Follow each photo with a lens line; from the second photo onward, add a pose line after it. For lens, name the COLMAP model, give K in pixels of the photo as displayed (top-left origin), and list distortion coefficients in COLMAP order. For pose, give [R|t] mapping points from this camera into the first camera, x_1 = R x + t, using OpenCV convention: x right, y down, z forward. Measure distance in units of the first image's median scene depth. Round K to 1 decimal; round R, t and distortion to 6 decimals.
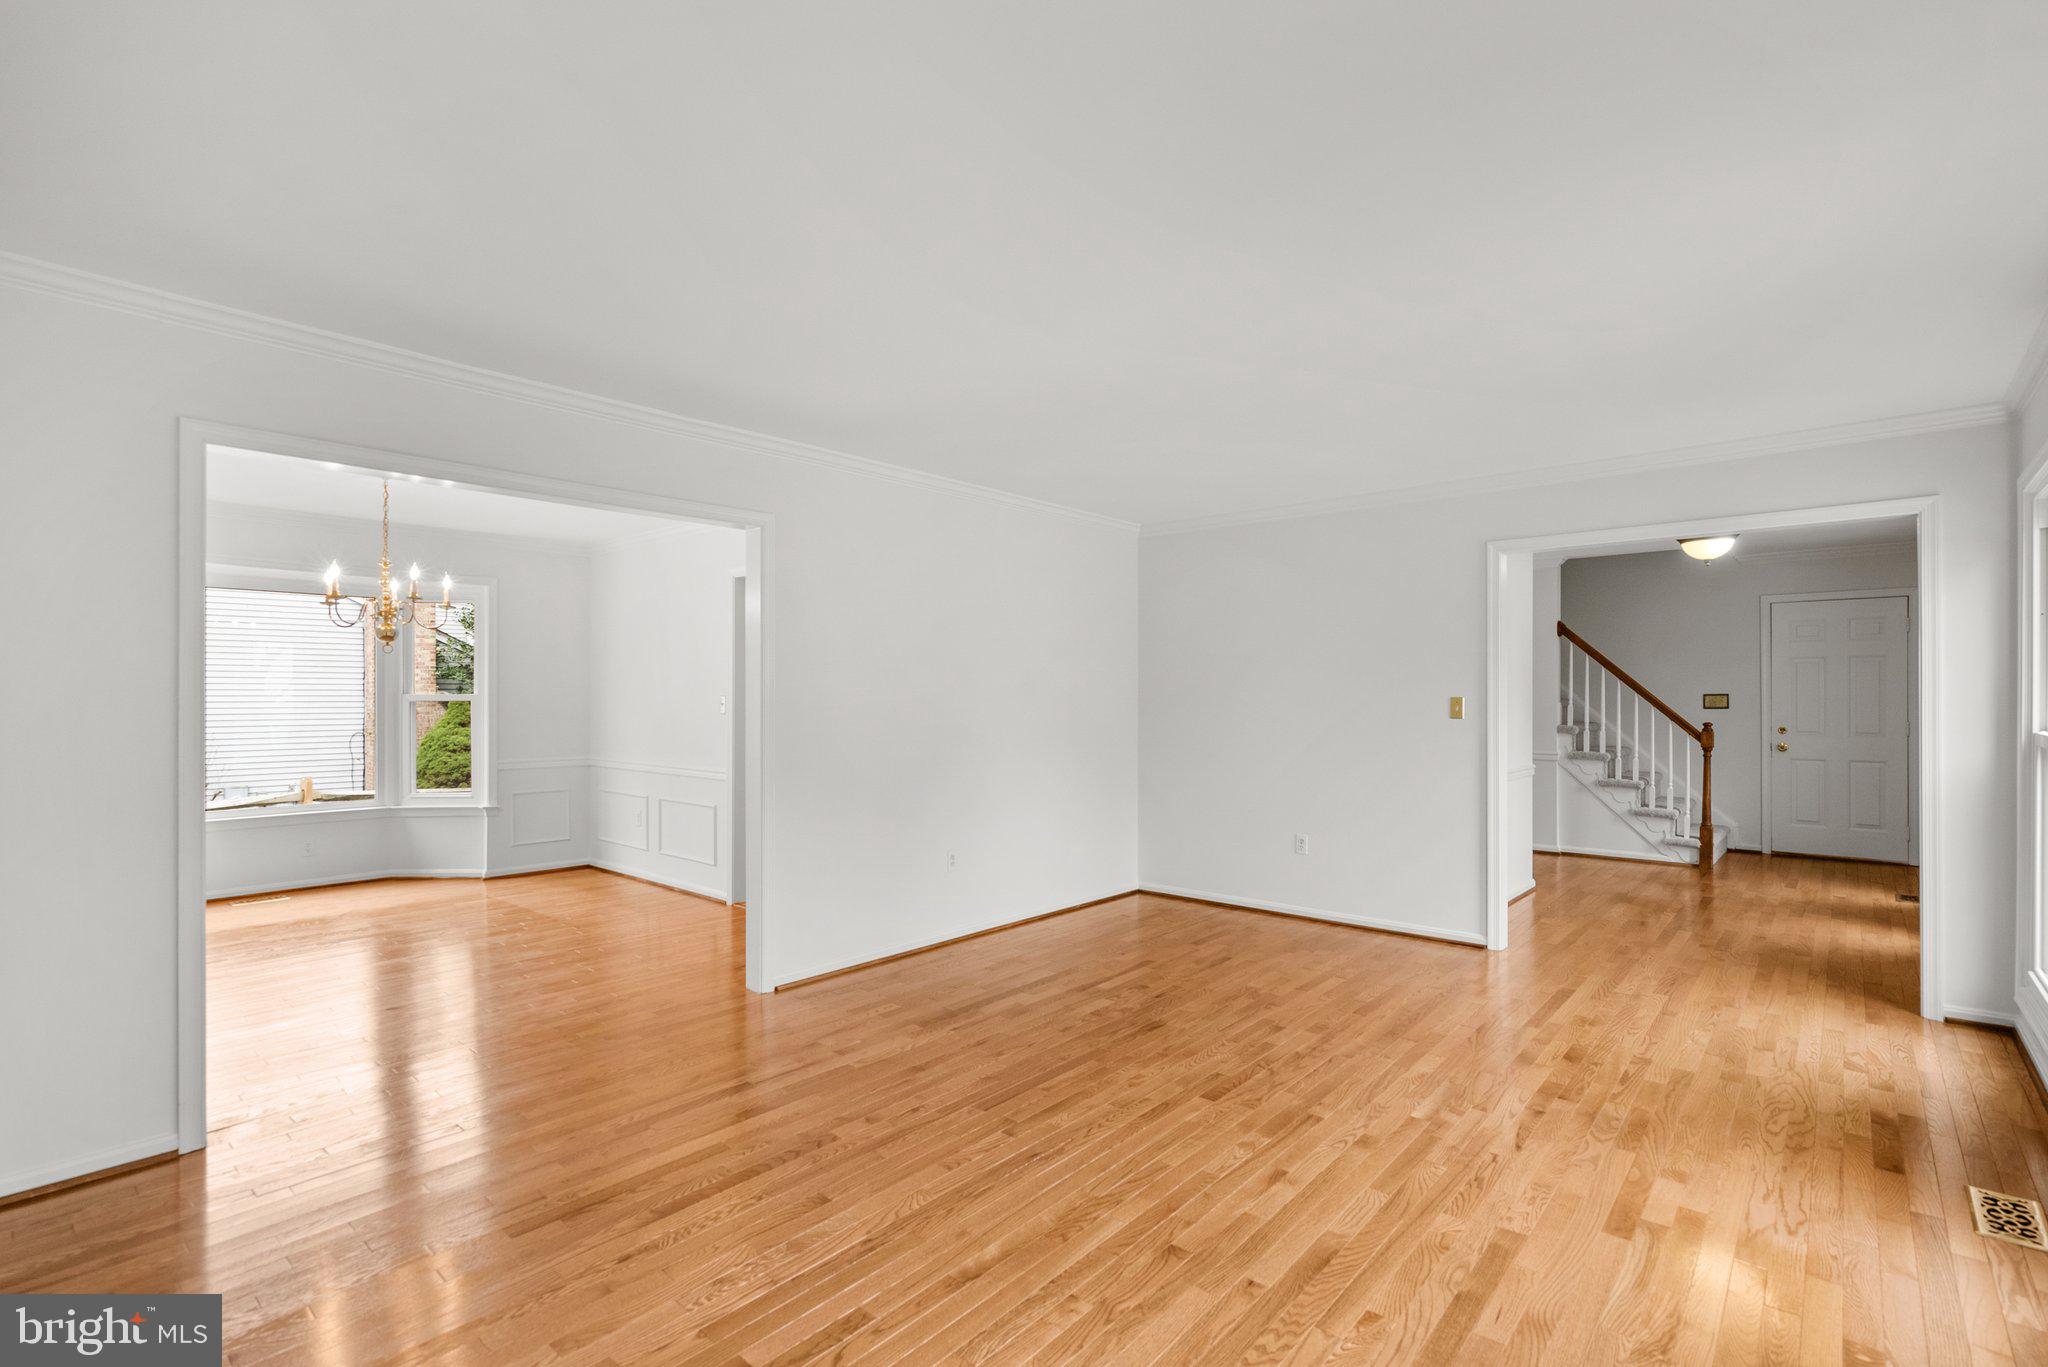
lens RADIAL K [[949.1, 0, 1034.5], [0, 949.1, 694.5], [0, 0, 1]] dist [-0.009648, 0.004816]
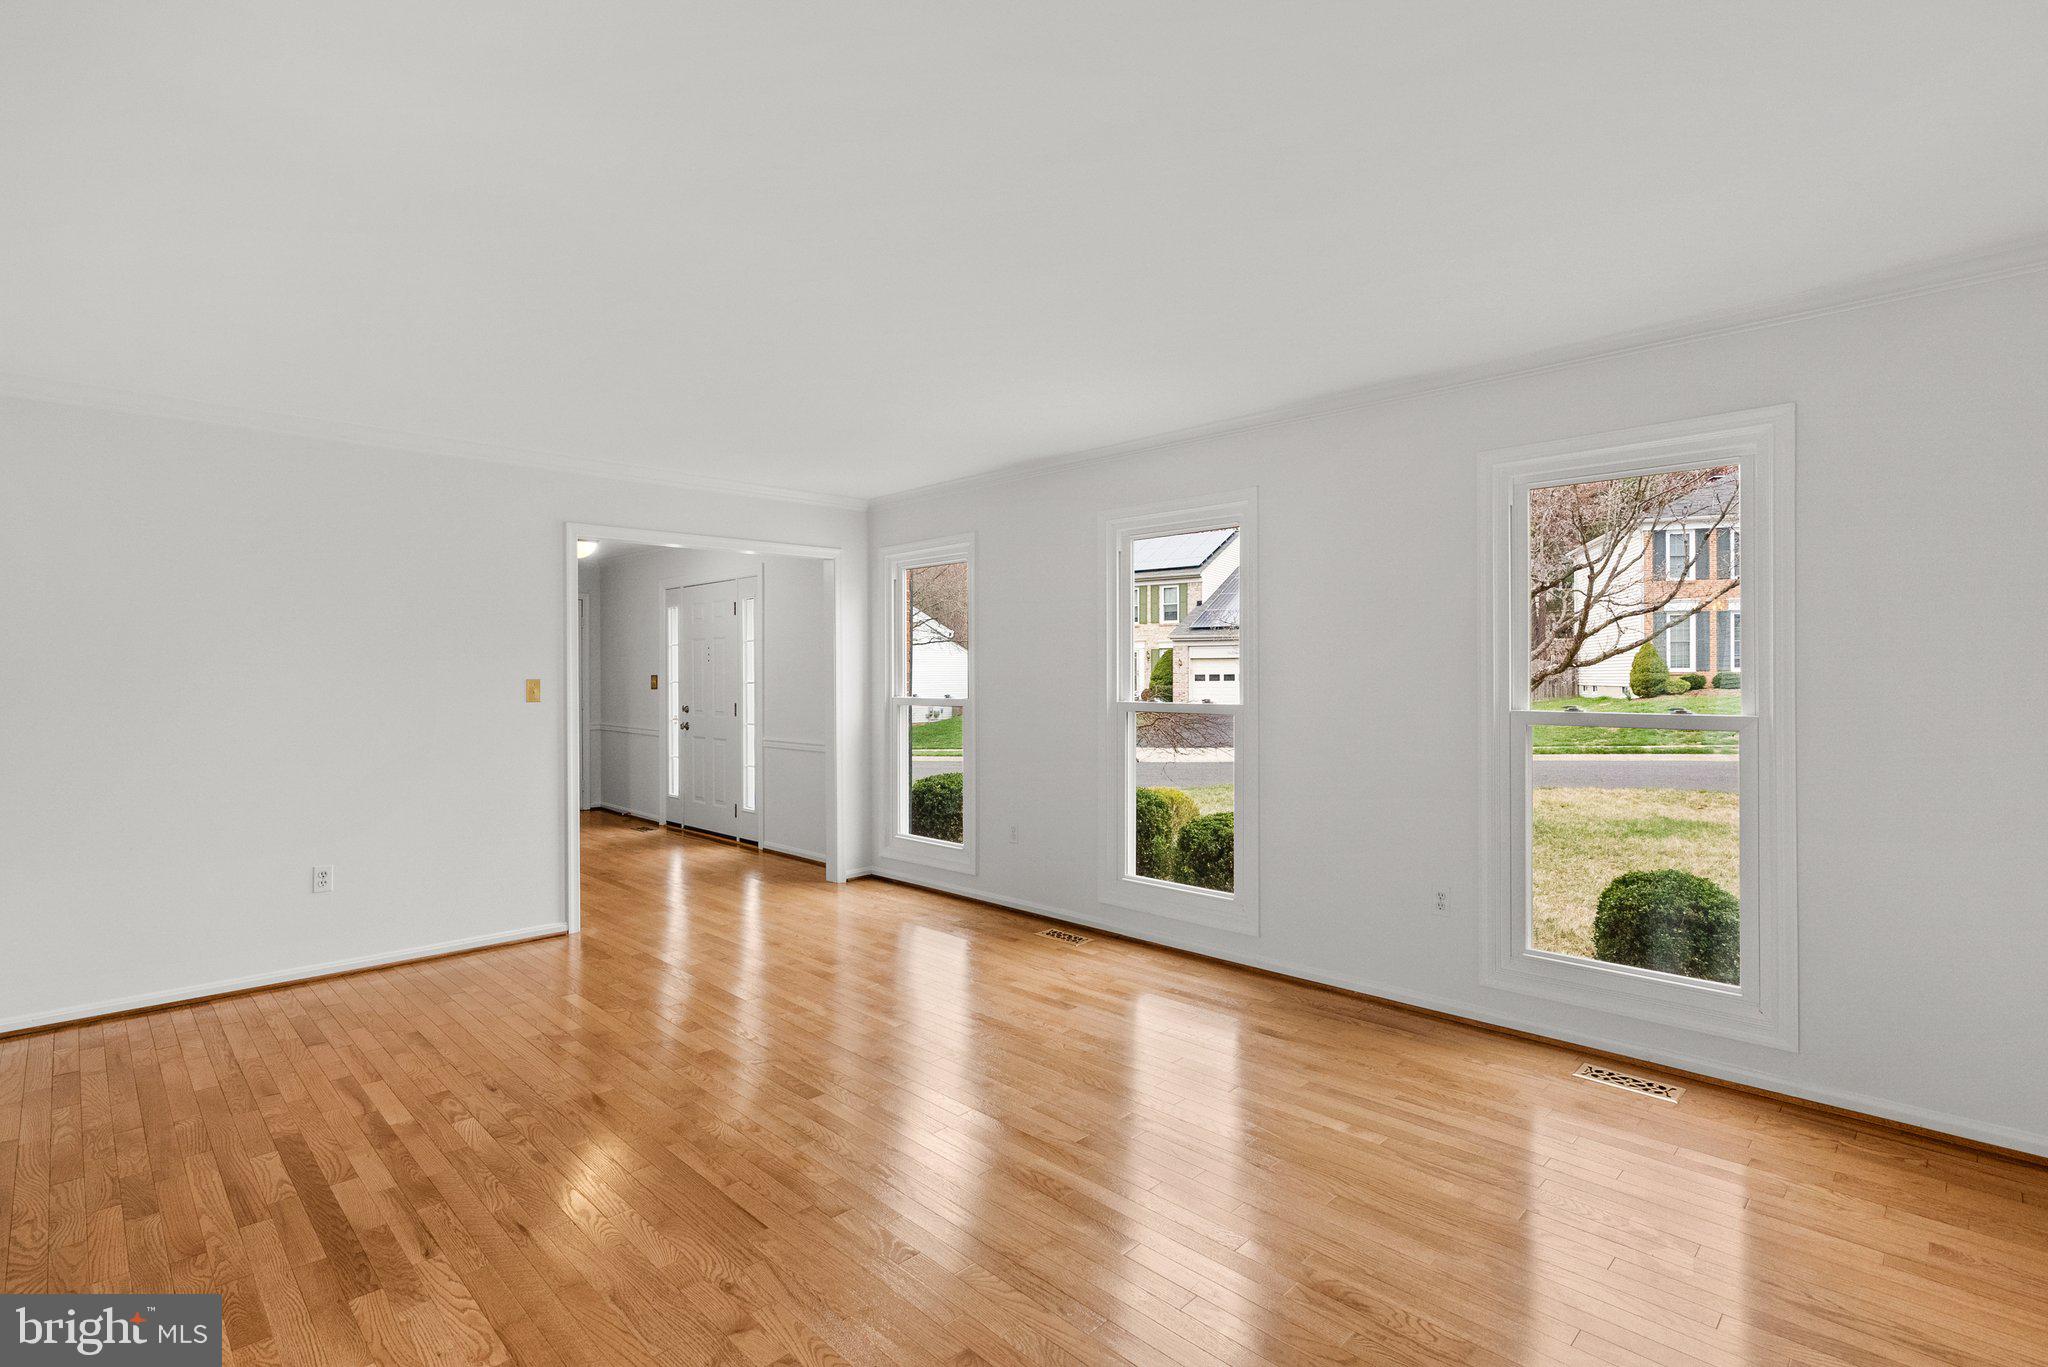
lens RADIAL K [[949.1, 0, 1037.9], [0, 949.1, 683.8], [0, 0, 1]] dist [-0.009648, 0.004816]
pose [[0.073233, -0.009127, 0.997273, -0.544968], [0.001284, 0.999958, 0.009057, -0.001117], [-0.997314, 0.000617, 0.073242, 0.506185]]
